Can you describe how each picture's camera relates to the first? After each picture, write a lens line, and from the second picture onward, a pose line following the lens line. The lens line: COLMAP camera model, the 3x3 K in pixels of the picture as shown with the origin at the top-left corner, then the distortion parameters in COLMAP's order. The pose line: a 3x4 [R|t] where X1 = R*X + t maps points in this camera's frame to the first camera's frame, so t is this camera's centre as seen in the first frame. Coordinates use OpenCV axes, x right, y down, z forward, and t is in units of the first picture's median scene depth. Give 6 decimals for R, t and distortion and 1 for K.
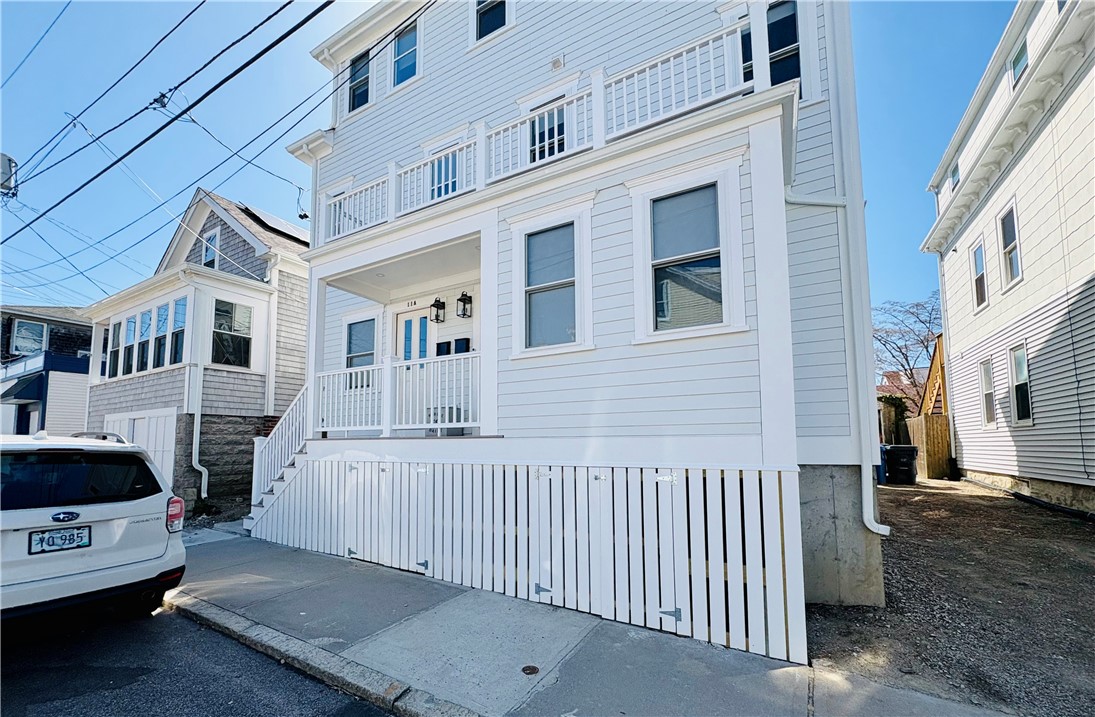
lens RADIAL K [[436.3, 0, 550.8], [0, 436.3, 409.7], [0, 0, 1]] dist [-0.000937, -0.000061]
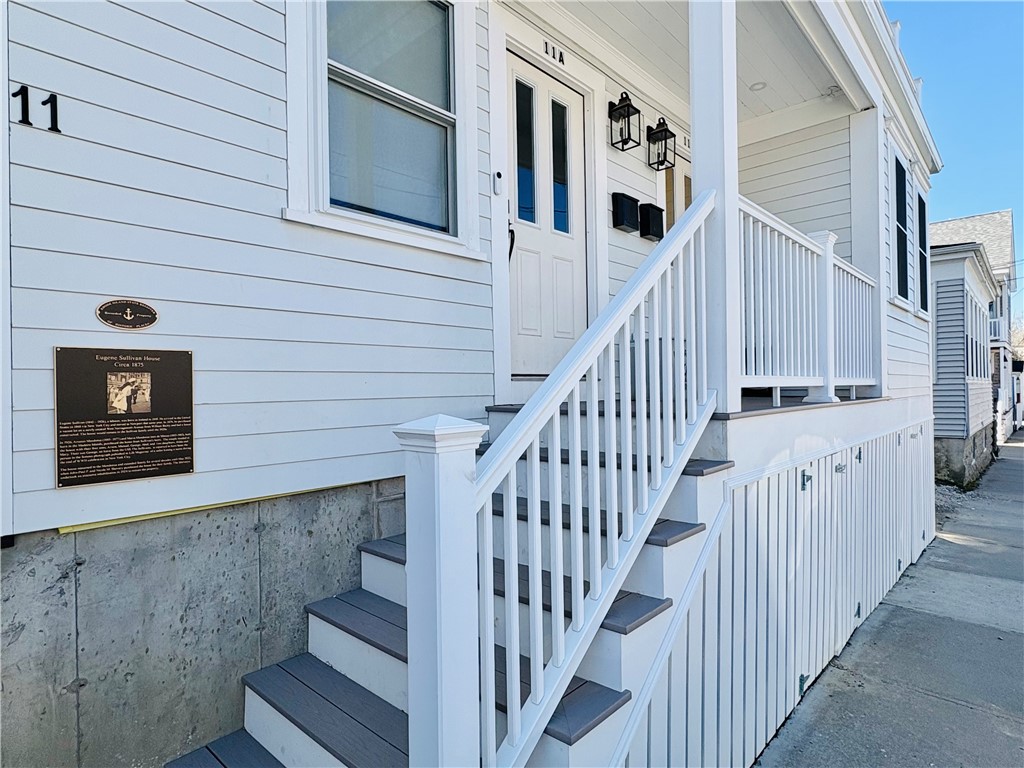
lens RADIAL K [[566.9, 0, 513.1], [0, 566.9, 391.1], [0, 0, 1]] dist [-0.000321, 0.000749]
pose [[0.241705, 0.000355, 0.970350, -1.147417], [-0.061428, 0.998000, 0.014936, 0.067475], [-0.968404, -0.063217, 0.241243, 1.270588]]
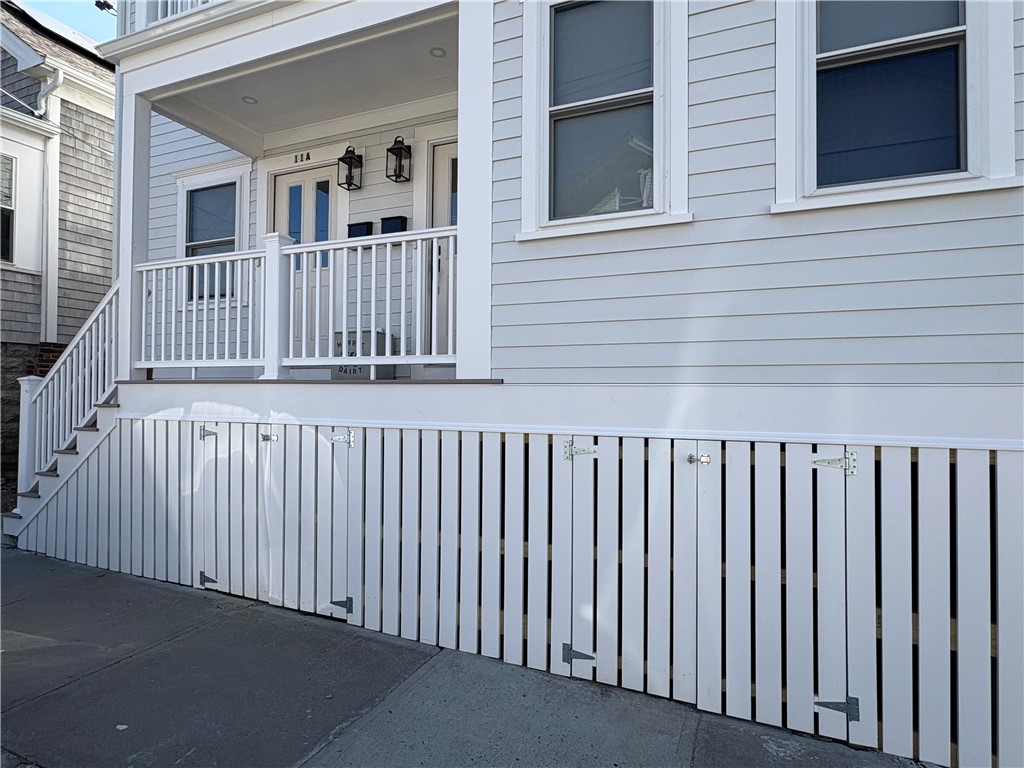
lens RADIAL K [[566.9, 0, 515.2], [0, 566.9, 381.6], [0, 0, 1]] dist [-0.000321, 0.000749]
pose [[0.993898, 0.015770, 0.109169, -0.154354], [-0.021901, 0.998236, 0.055189, 0.019508], [-0.108106, -0.057243, 0.992490, 0.256659]]
